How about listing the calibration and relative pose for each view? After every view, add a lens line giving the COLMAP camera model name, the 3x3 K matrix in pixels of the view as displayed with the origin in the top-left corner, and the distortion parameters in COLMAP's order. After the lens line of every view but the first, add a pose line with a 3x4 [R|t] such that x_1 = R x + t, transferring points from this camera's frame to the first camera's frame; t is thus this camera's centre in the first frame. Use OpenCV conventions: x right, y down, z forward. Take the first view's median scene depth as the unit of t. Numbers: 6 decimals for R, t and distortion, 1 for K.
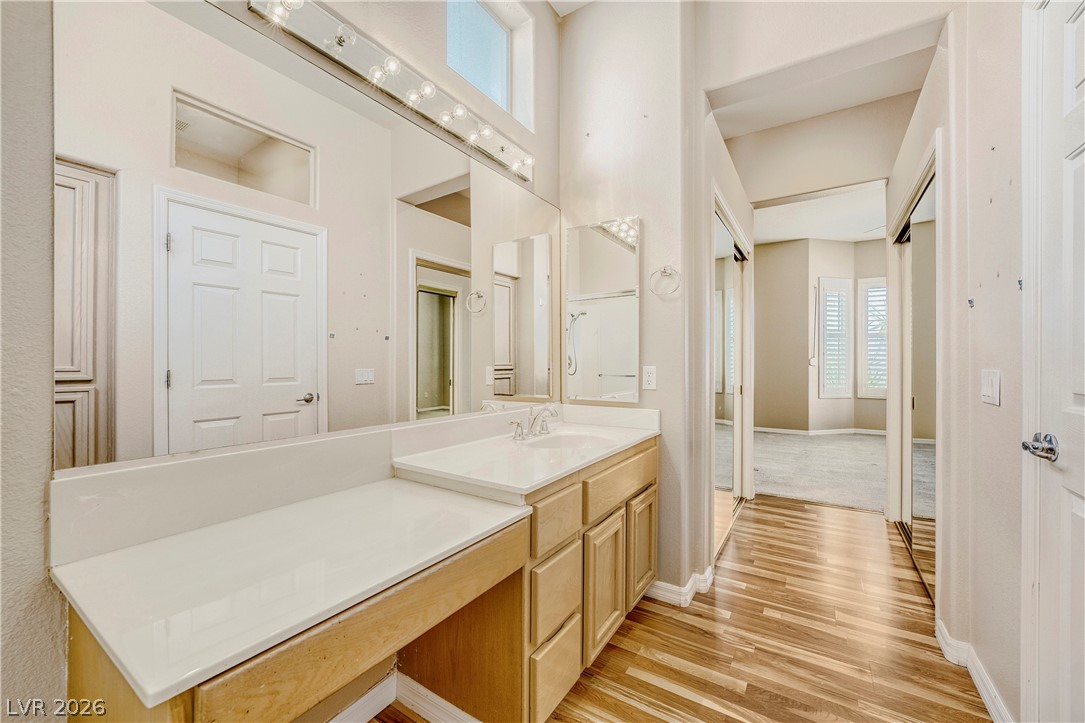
lens RADIAL K [[429.4, 0, 532.3], [0, 429.4, 365.2], [0, 0, 1]] dist [-0.011766, 0.002068]
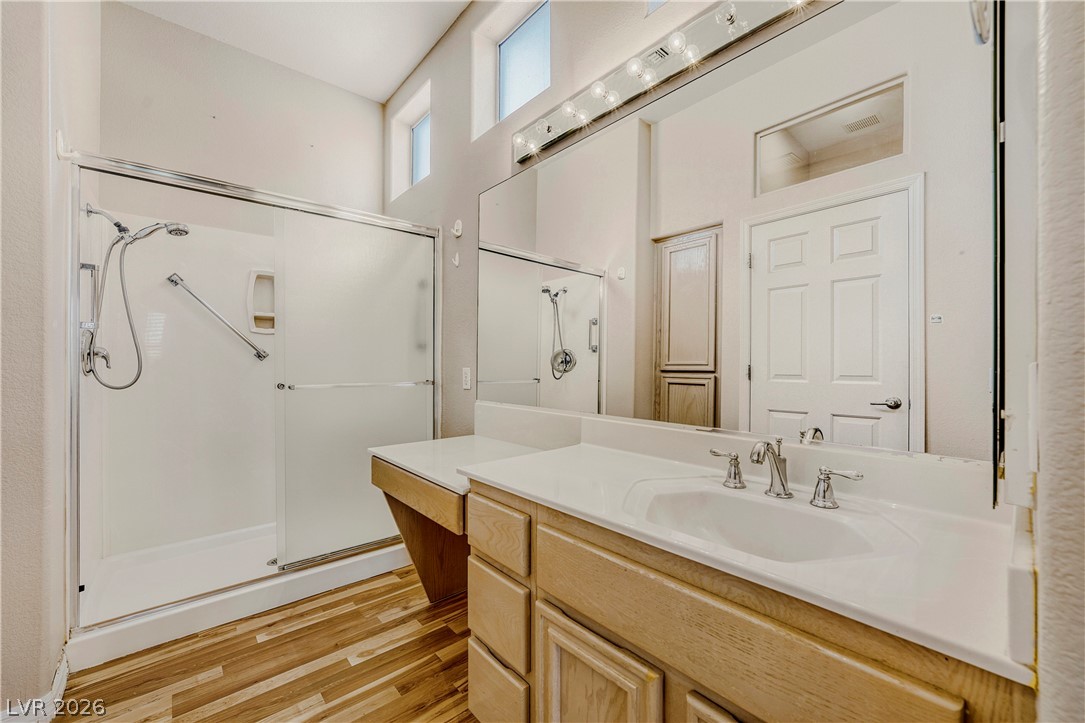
lens RADIAL K [[429.4, 0, 536.7], [0, 429.4, 358.4], [0, 0, 1]] dist [-0.011766, 0.002068]
pose [[-0.257997, -0.004017, -0.966137, 0.785021], [-0.004208, 0.999987, -0.003034, -0.001294], [0.966137, 0.003282, -0.258010, 1.137992]]
